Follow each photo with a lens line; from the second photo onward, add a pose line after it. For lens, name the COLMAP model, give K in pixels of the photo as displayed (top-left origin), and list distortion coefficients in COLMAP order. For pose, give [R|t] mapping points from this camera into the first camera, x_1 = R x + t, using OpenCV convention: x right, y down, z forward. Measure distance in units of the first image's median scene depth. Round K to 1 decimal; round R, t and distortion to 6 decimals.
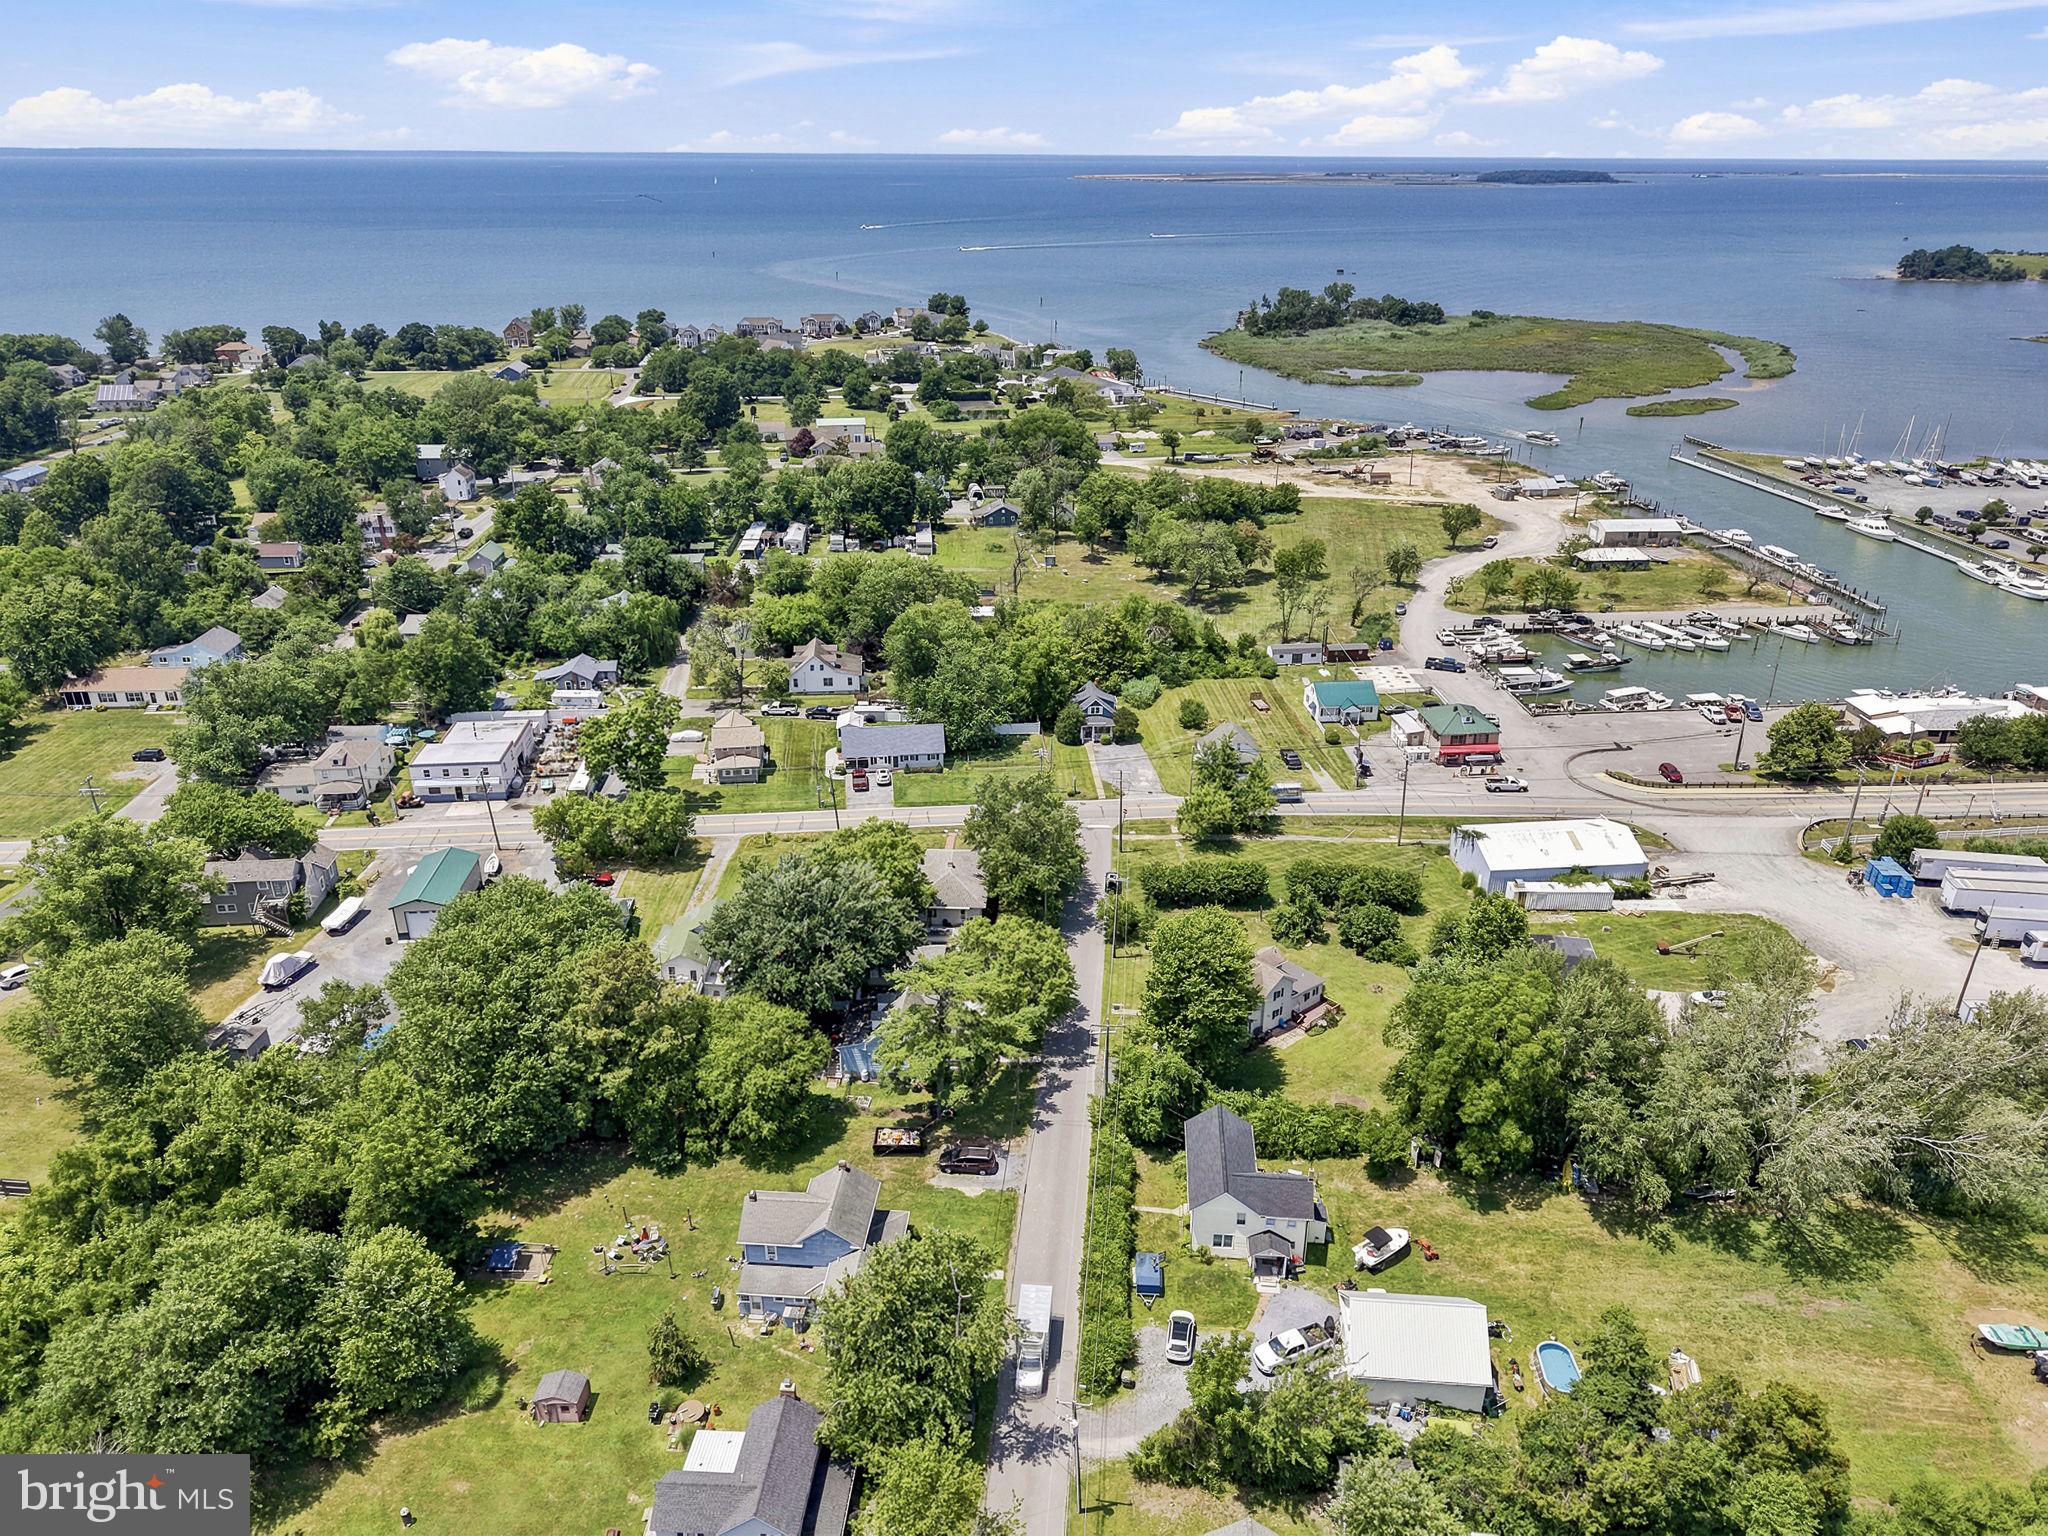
lens RADIAL K [[1334.8, 0, 1044.1], [0, 1334.8, 817.2], [0, 0, 1]] dist [0.014543, -0.021234]
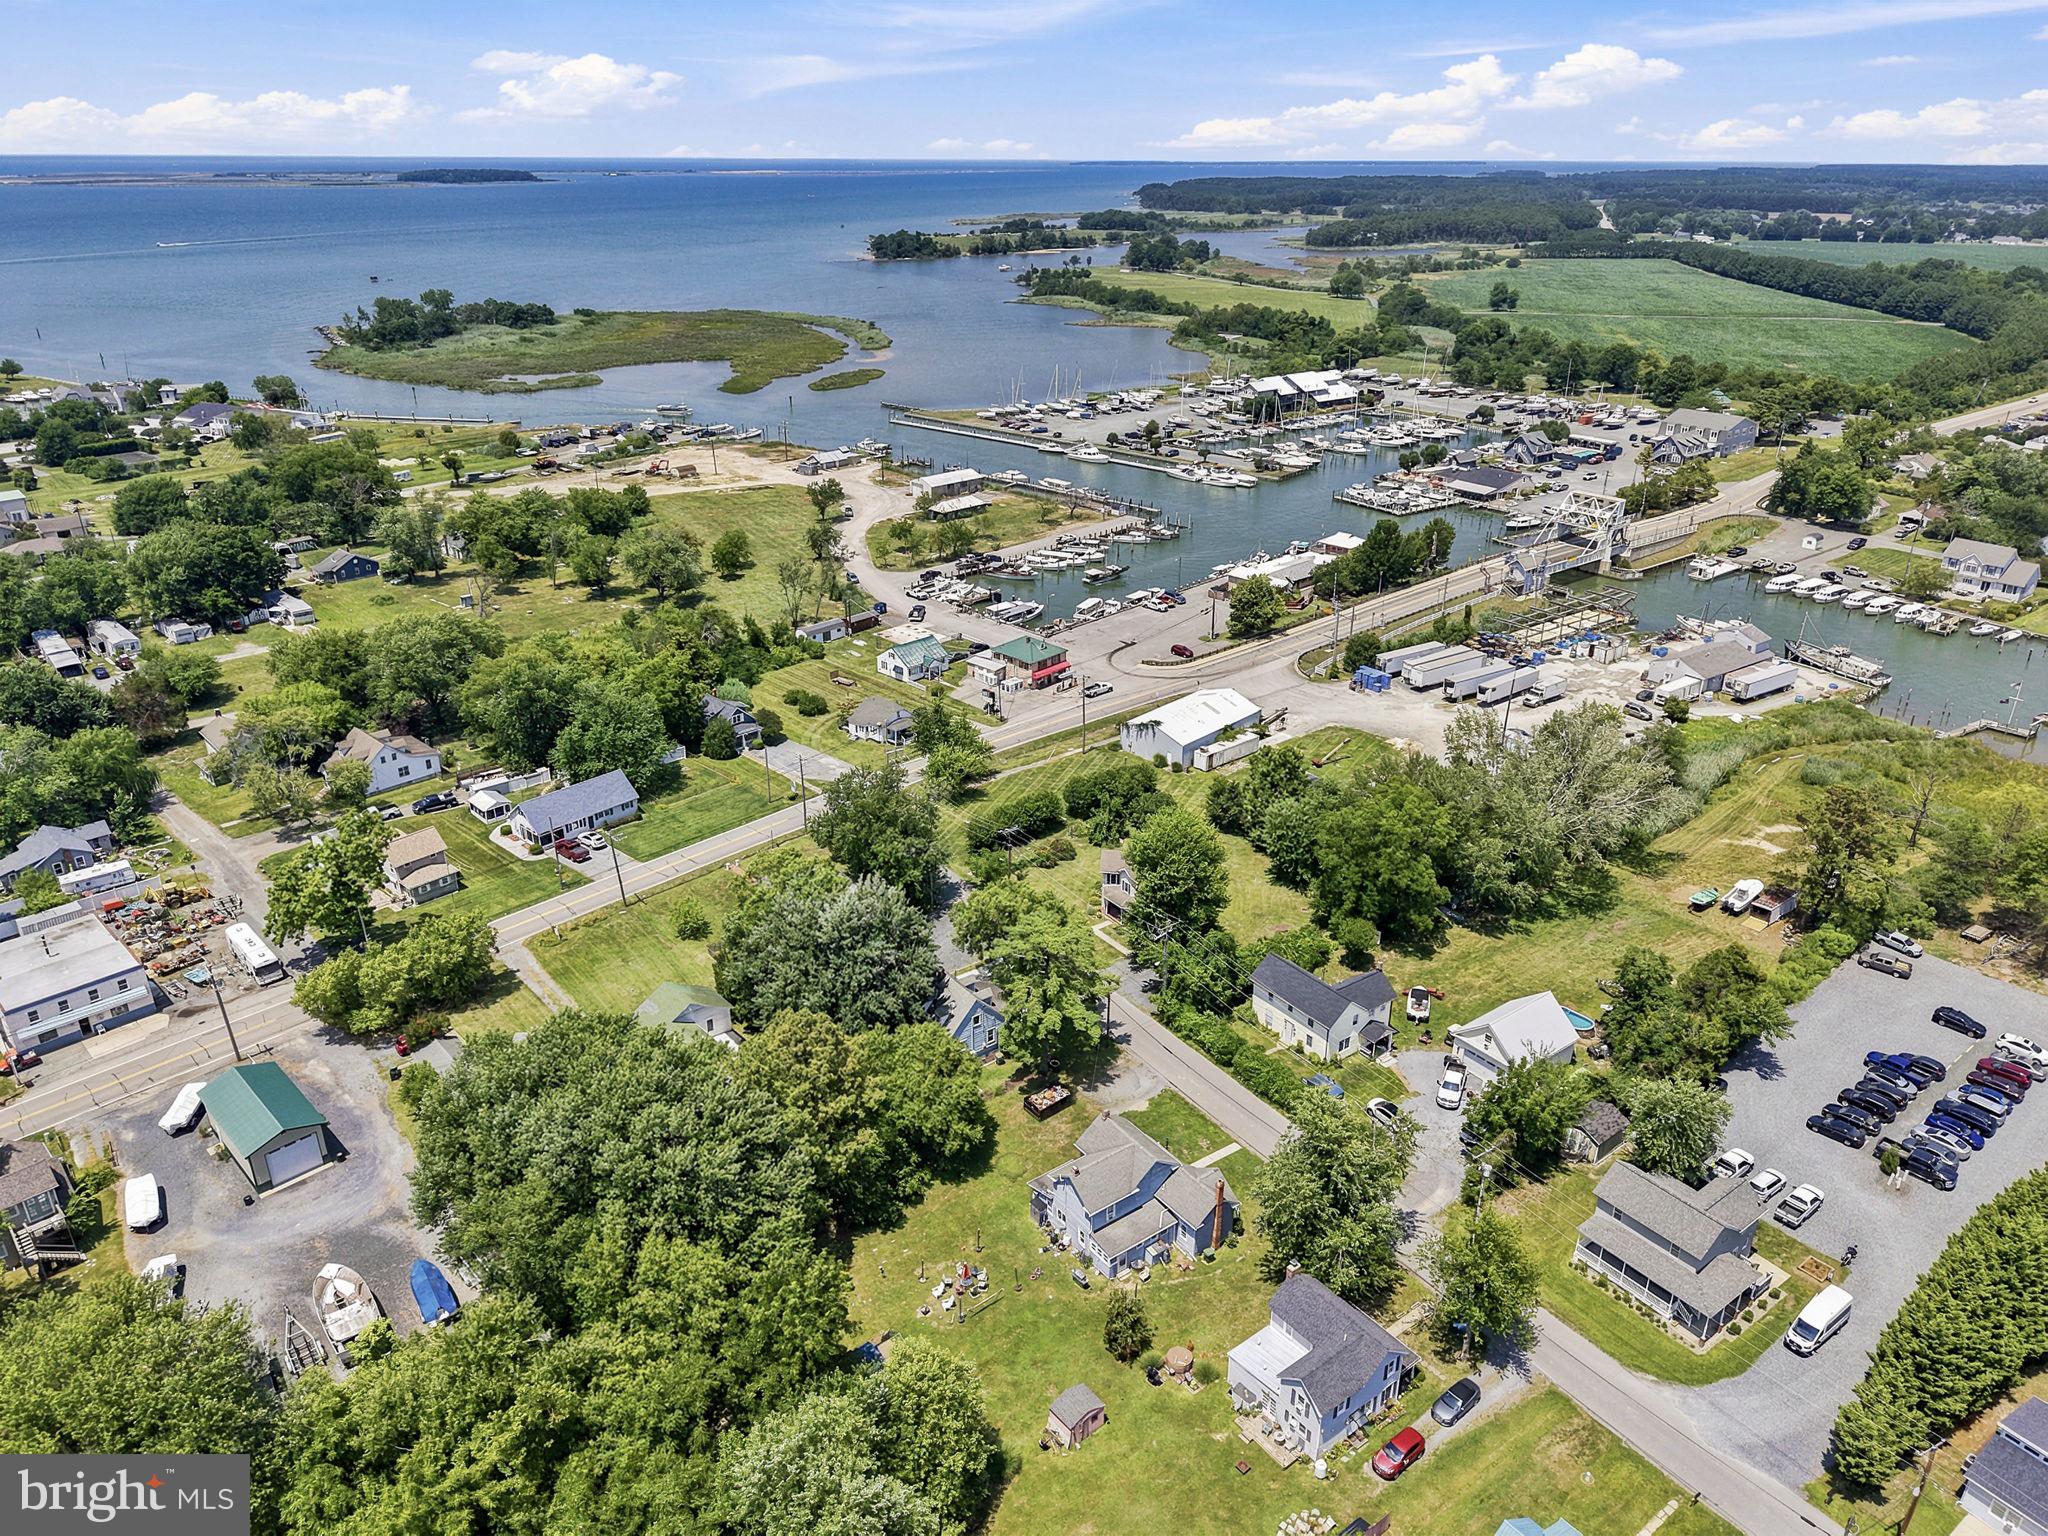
lens RADIAL K [[1349.3, 0, 1064.3], [0, 1349.3, 774.1], [0, 0, 1]] dist [0.032524, -0.047421]
pose [[0.754263, -0.271103, 0.597989, -0.394335], [0.289357, 0.954810, 0.067896, -0.040525], [-0.589372, 0.121821, 0.798624, 0.072928]]
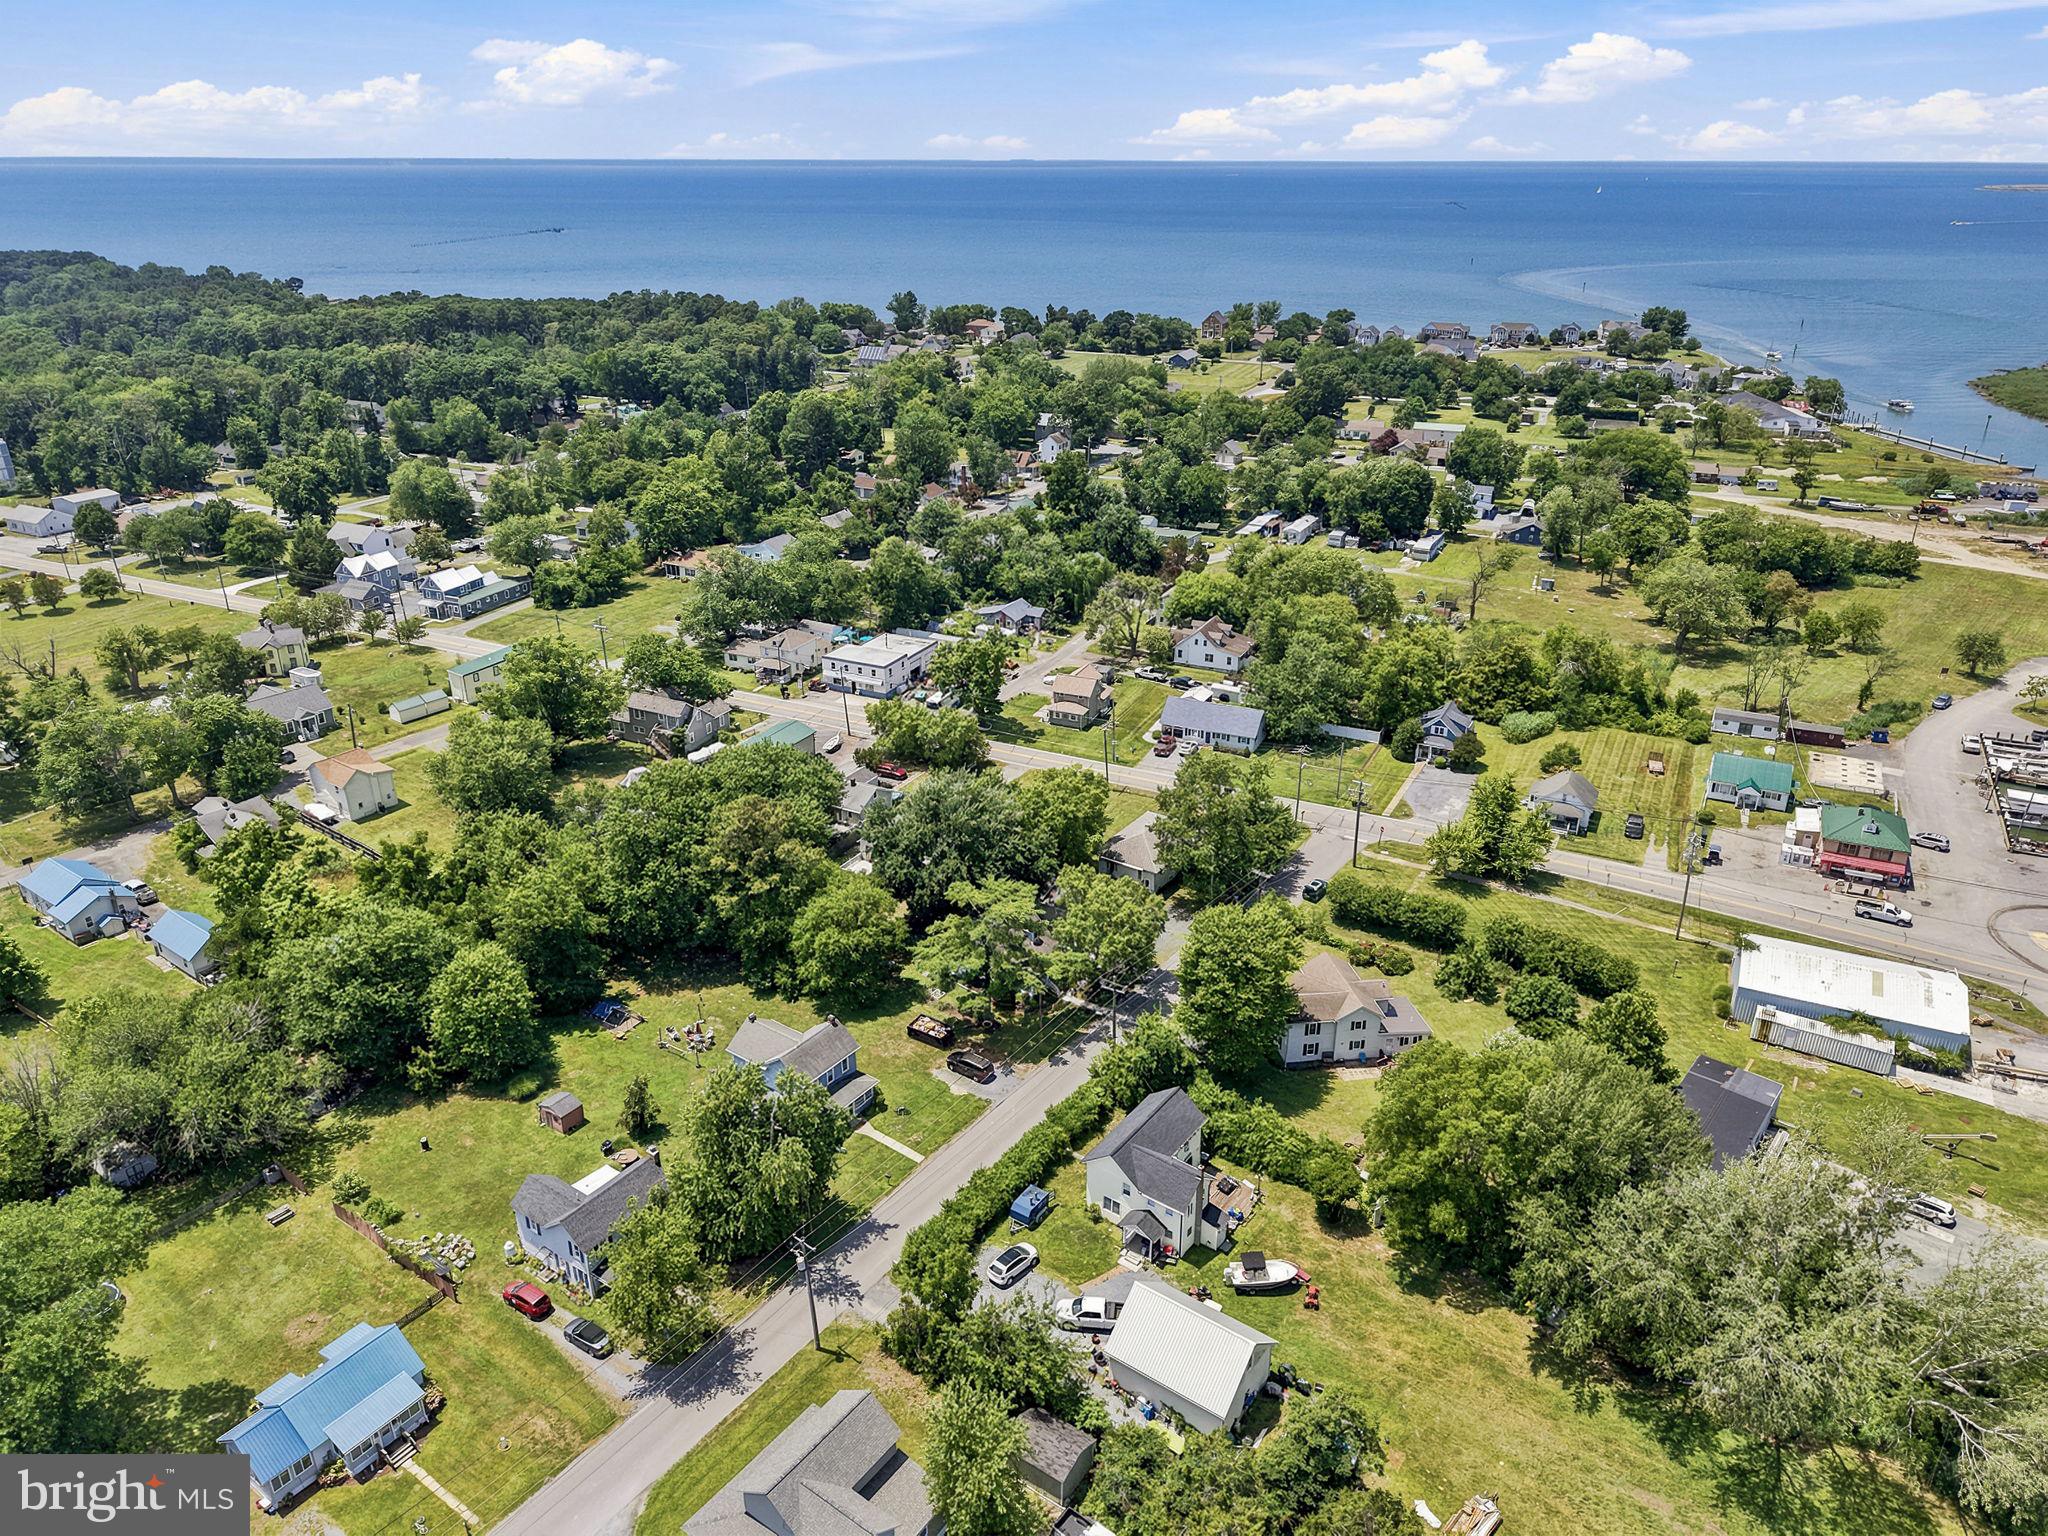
lens RADIAL K [[1349.3, 0, 1064.3], [0, 1349.3, 774.1], [0, 0, 1]] dist [0.032524, -0.047421]
pose [[0.854761, 0.210962, -0.474213, 0.282997], [-0.227836, 0.973442, 0.022383, -0.010839], [0.466341, 0.088911, 0.880126, 0.021378]]
